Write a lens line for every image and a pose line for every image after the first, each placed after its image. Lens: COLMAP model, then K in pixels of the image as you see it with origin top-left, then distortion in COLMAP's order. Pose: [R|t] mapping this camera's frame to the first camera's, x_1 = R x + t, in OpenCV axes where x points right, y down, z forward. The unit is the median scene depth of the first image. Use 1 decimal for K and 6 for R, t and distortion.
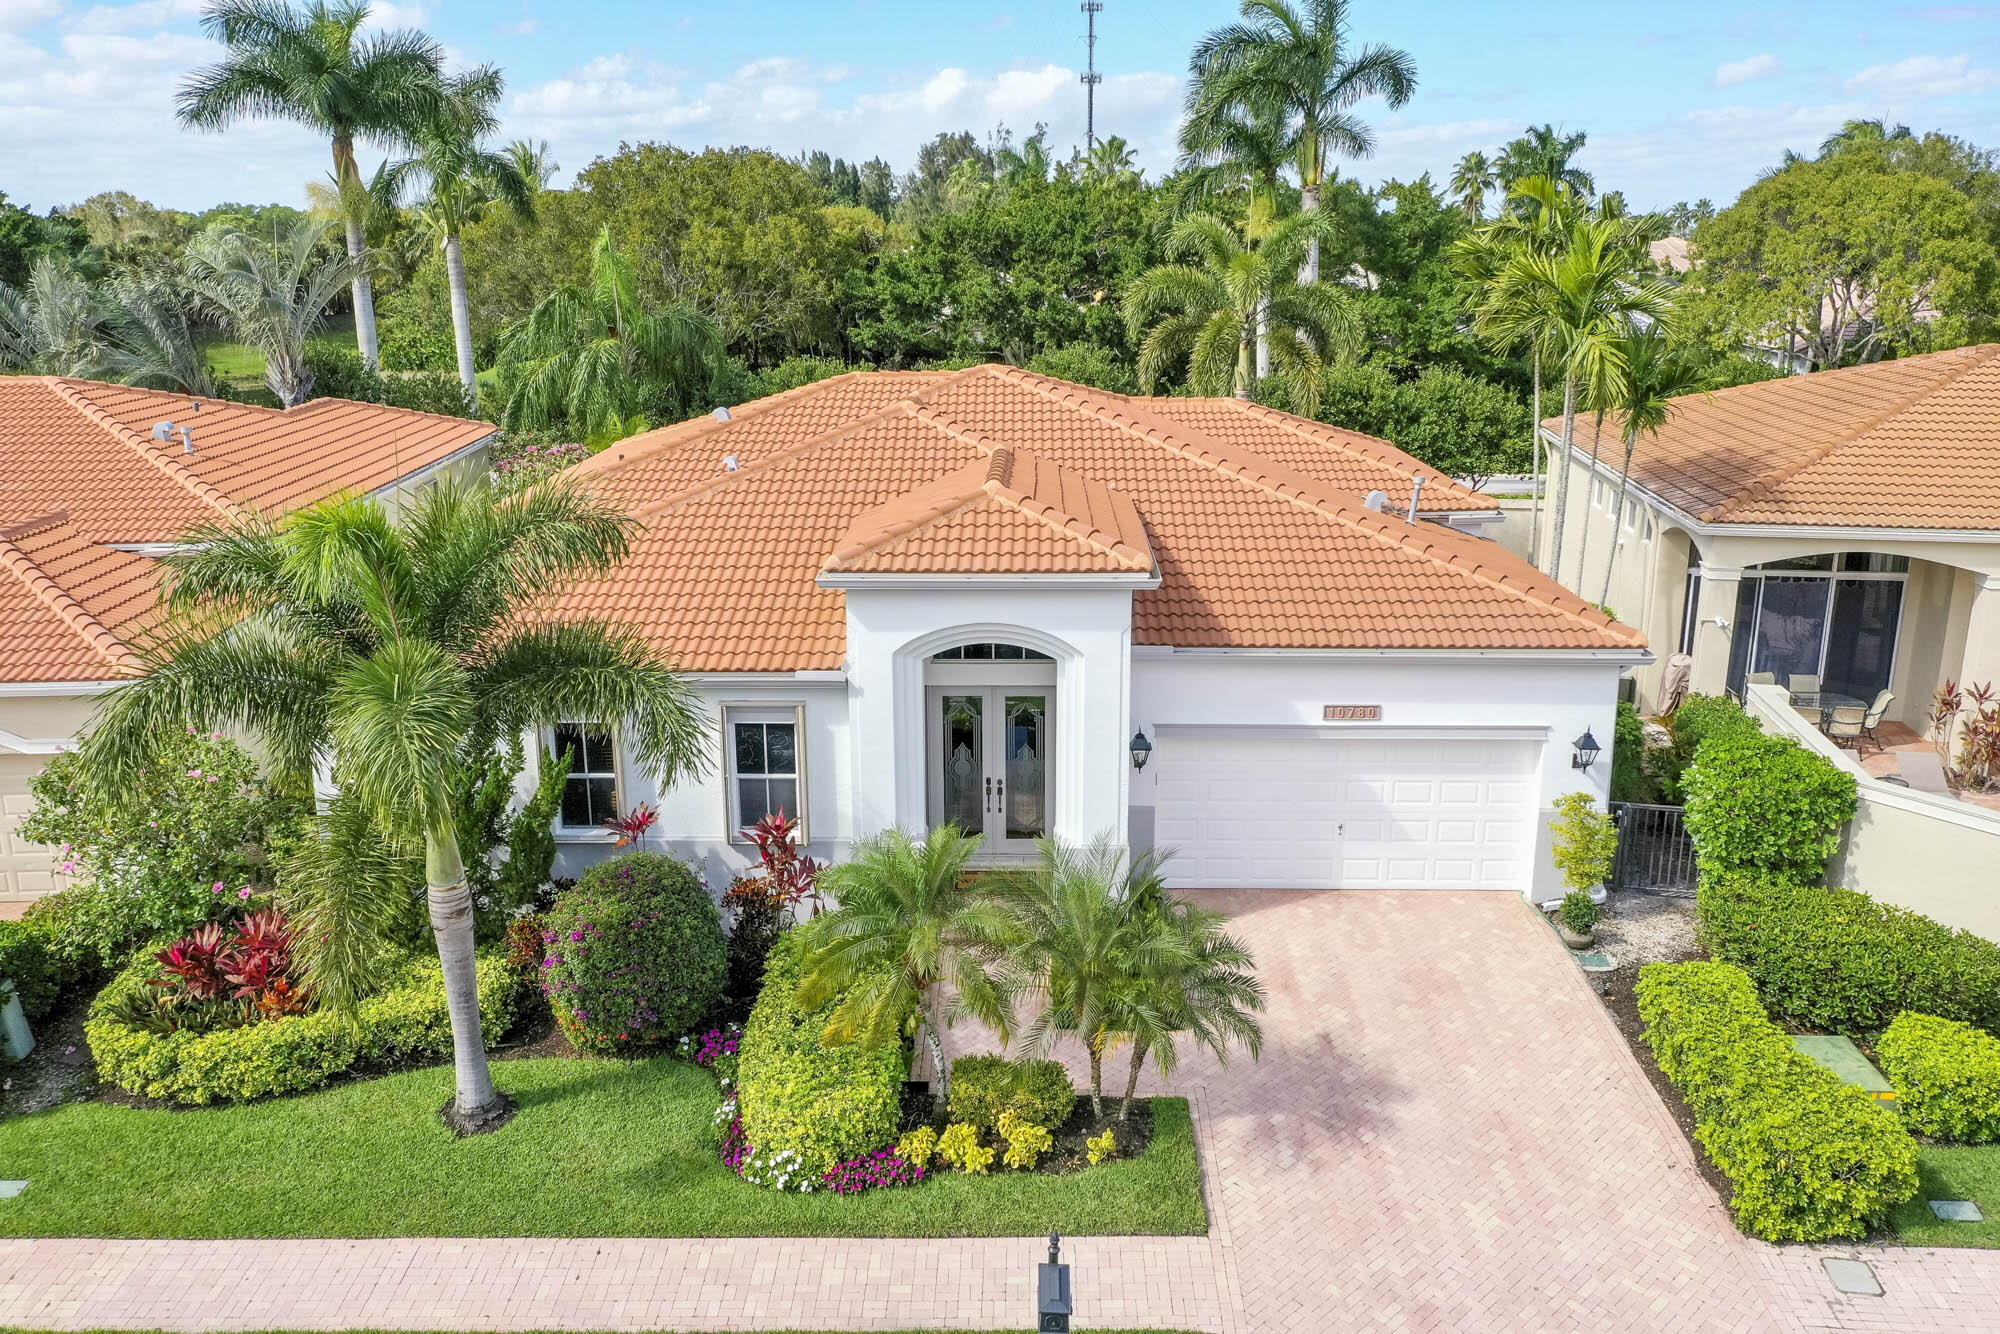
lens RADIAL K [[1616.7, 0, 997.5], [0, 1616.7, 657.9], [0, 0, 1]] dist [-0.005204, -0.001995]
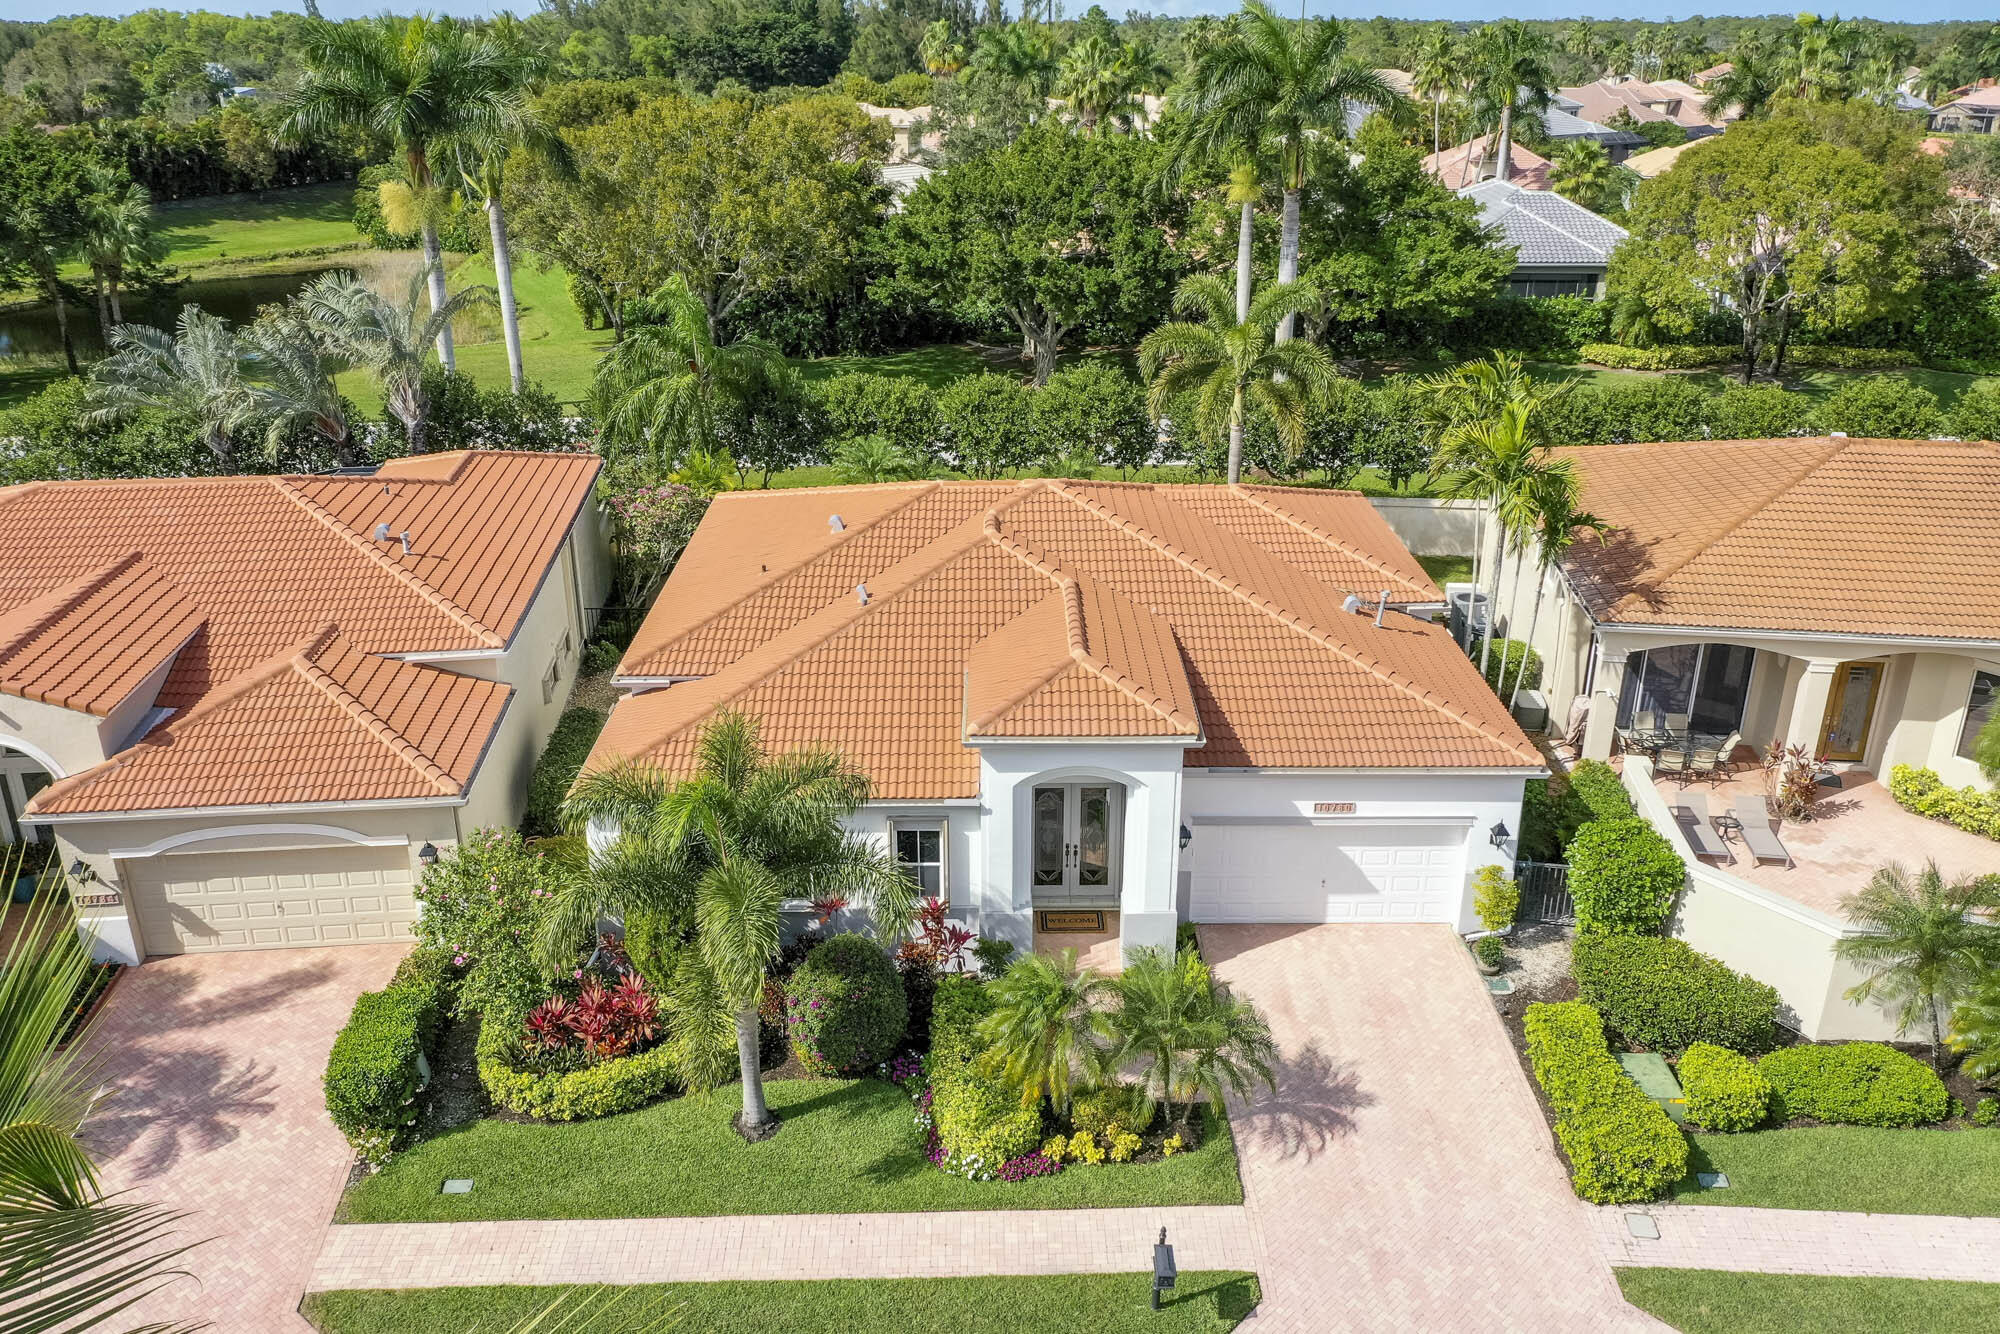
lens RADIAL K [[1616.7, 0, 1001.5], [0, 1616.7, 674.1], [0, 0, 1]] dist [-0.005204, -0.001995]
pose [[0.999493, -0.008660, 0.030631, -0.118297], [0.004558, 0.991300, 0.131542, -0.287608], [-0.031503, -0.131336, 0.990837, -0.385567]]
